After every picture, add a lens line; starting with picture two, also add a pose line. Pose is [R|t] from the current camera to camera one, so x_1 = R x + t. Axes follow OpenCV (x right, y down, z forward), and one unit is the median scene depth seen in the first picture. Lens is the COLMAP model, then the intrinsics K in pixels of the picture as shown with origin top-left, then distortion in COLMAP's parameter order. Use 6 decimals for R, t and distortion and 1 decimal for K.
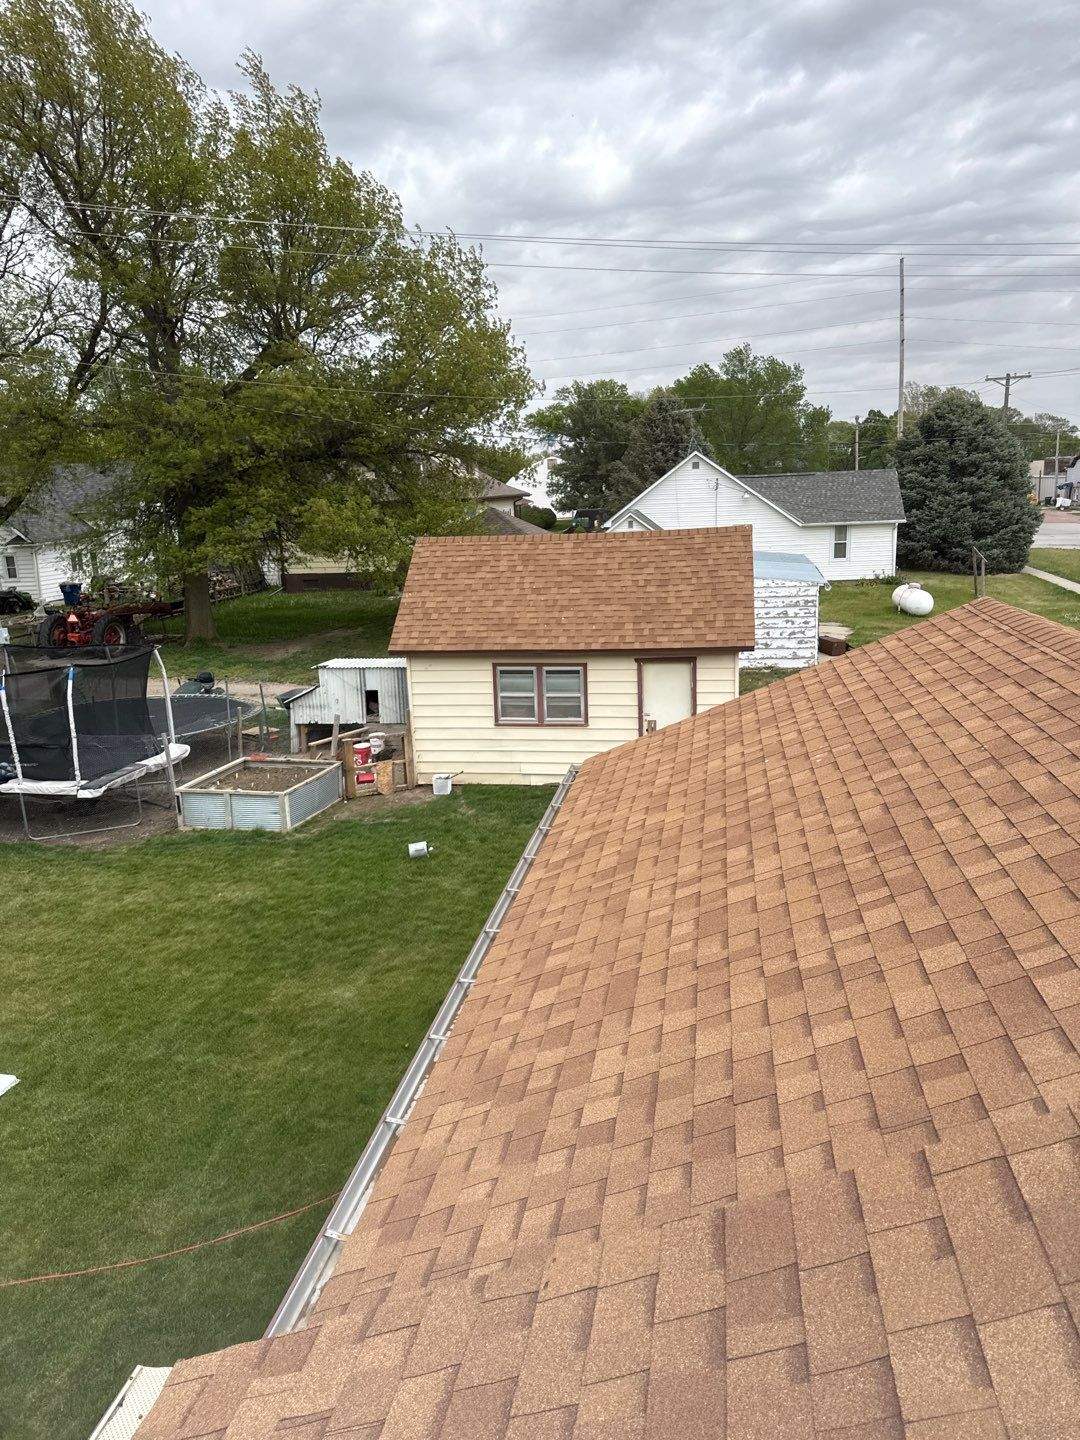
lens RADIAL K [[969.5, 0, 540.0], [0, 969.5, 720.0], [0, 0, 1]] dist [0.206176, 0.000114]
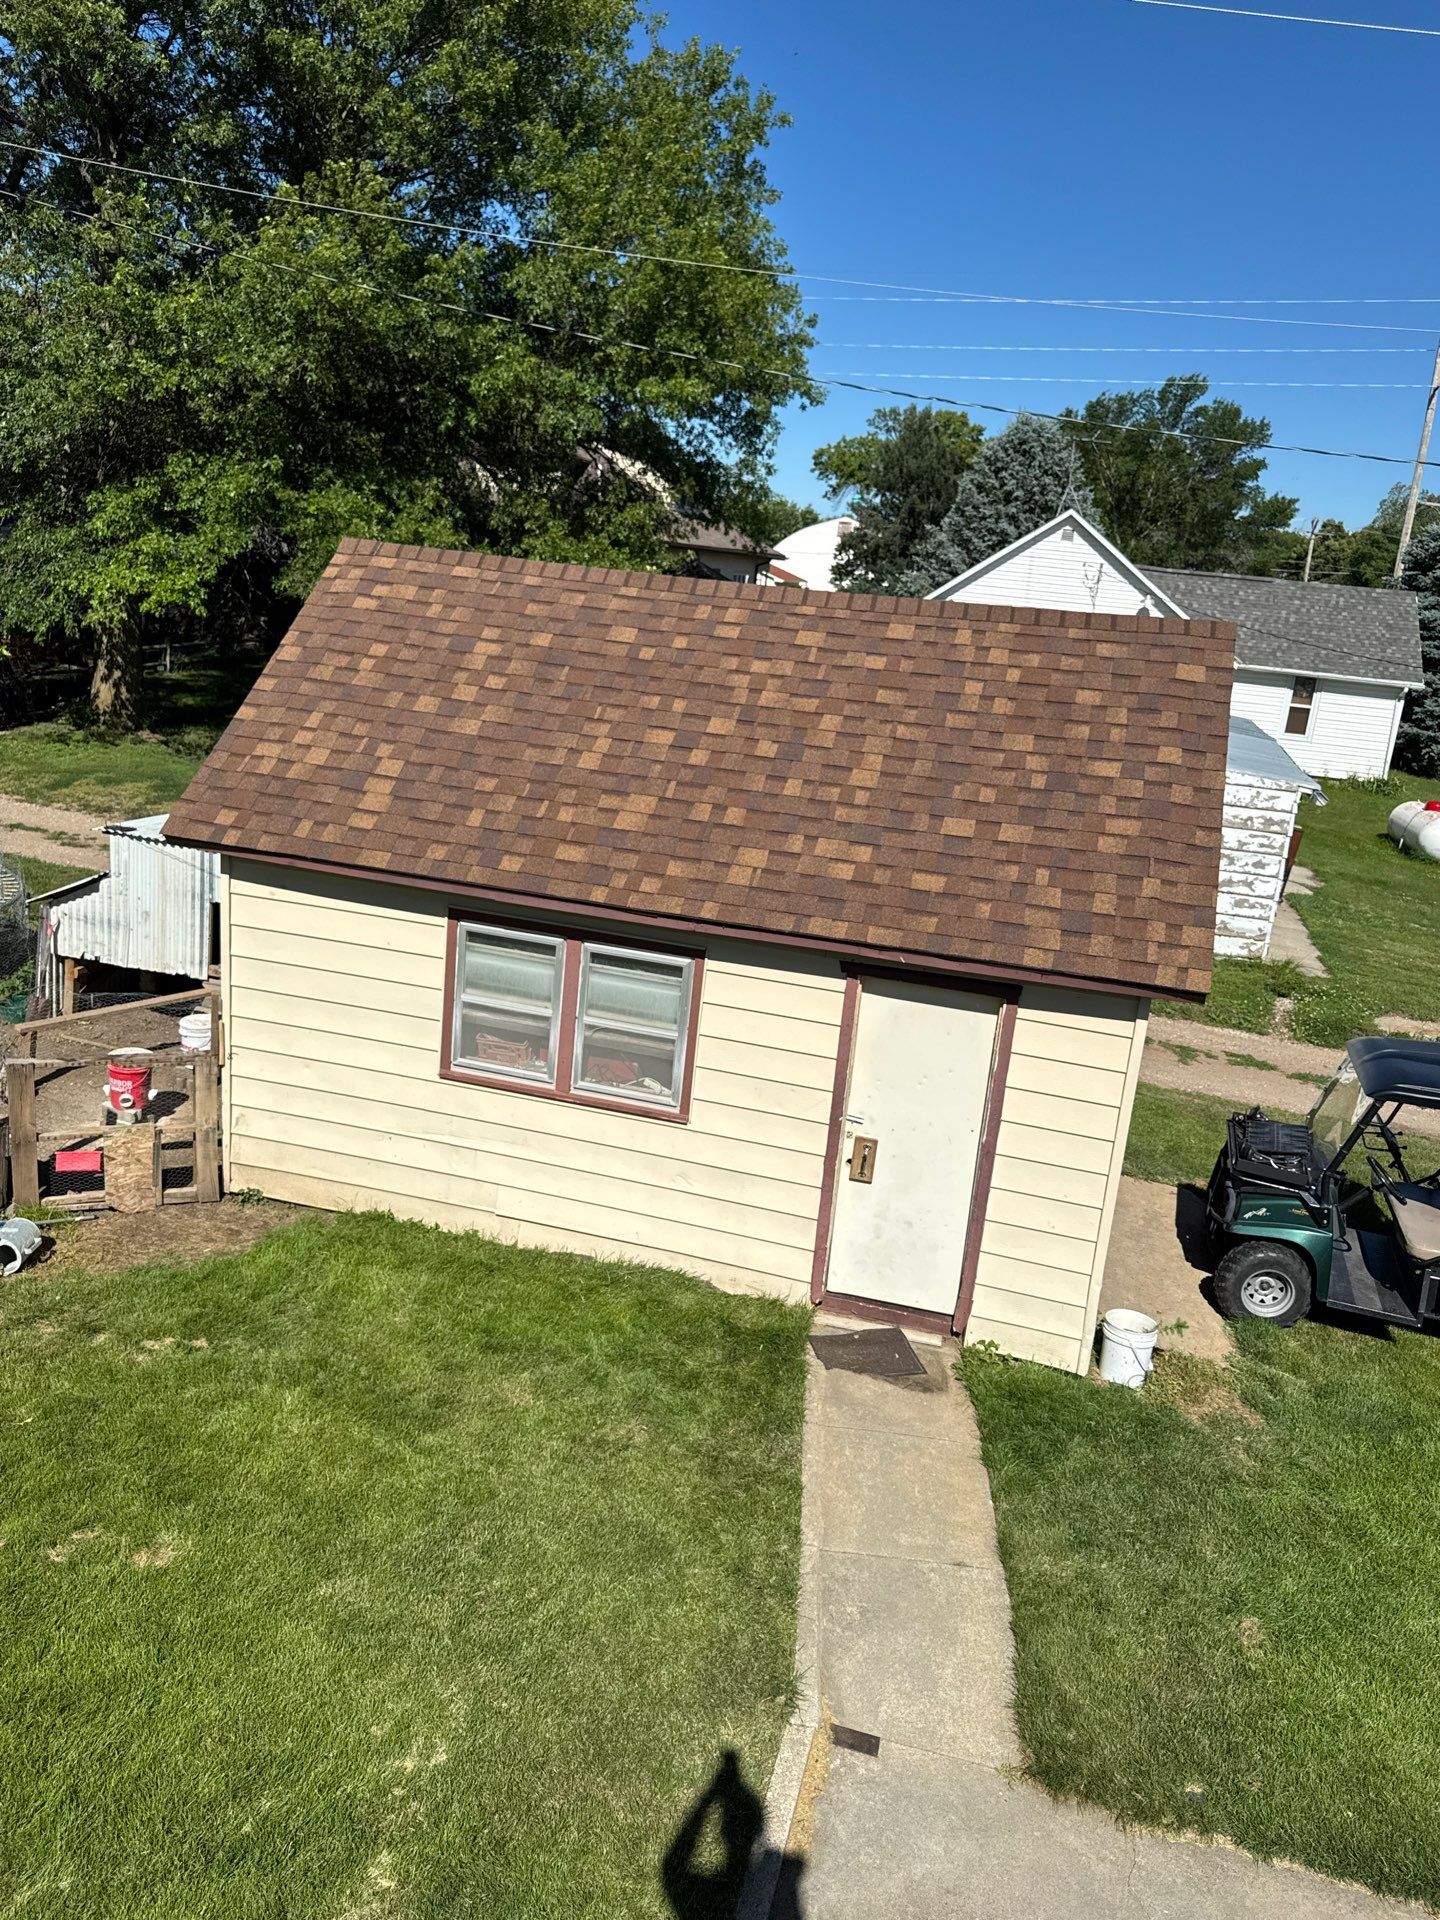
lens RADIAL K [[1327.8, 0, 720.0], [0, 1327.8, 960.0], [0, 0, 1]] dist [0.088910, -0.001086]
pose [[0.988572, 0.144160, -0.044086, 0.061842], [-0.141686, 0.988389, 0.054878, -0.067176], [0.051485, -0.048004, 0.997519, 0.432634]]
